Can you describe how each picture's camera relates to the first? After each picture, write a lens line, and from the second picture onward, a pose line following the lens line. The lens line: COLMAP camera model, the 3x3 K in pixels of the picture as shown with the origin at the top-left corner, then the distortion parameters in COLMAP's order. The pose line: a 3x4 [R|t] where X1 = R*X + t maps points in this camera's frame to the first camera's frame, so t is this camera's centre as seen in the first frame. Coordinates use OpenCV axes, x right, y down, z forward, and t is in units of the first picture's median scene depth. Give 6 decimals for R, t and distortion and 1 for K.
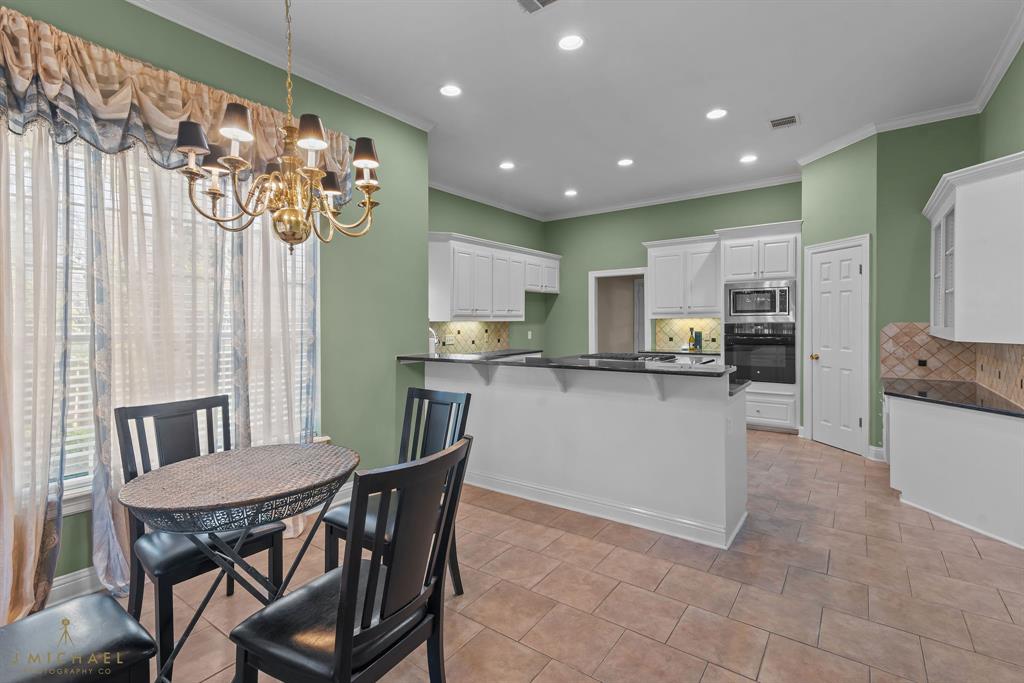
lens RADIAL K [[449.9, 0, 473.0], [0, 449.9, 325.1], [0, 0, 1]] dist [0.014821, -0.000476]
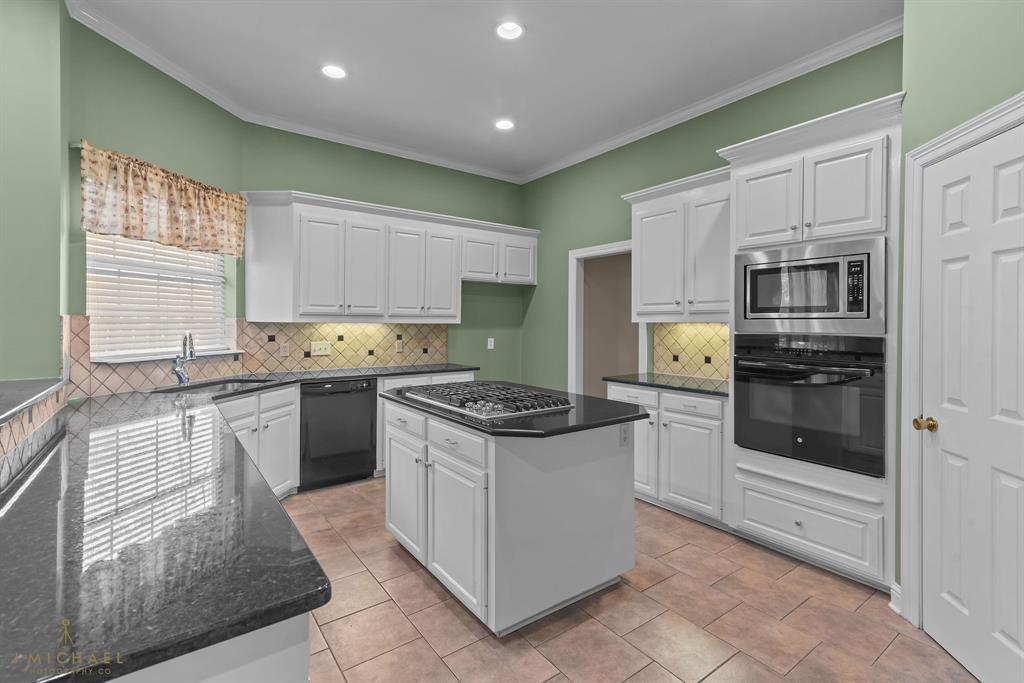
lens RADIAL K [[449.9, 0, 473.0], [0, 449.9, 325.1], [0, 0, 1]] dist [0.014821, -0.000476]
pose [[0.960456, 0.014347, -0.278062, 0.350059], [-0.014959, 0.999888, -0.000080, -0.007461], [0.278030, 0.004236, 0.960563, 0.366362]]
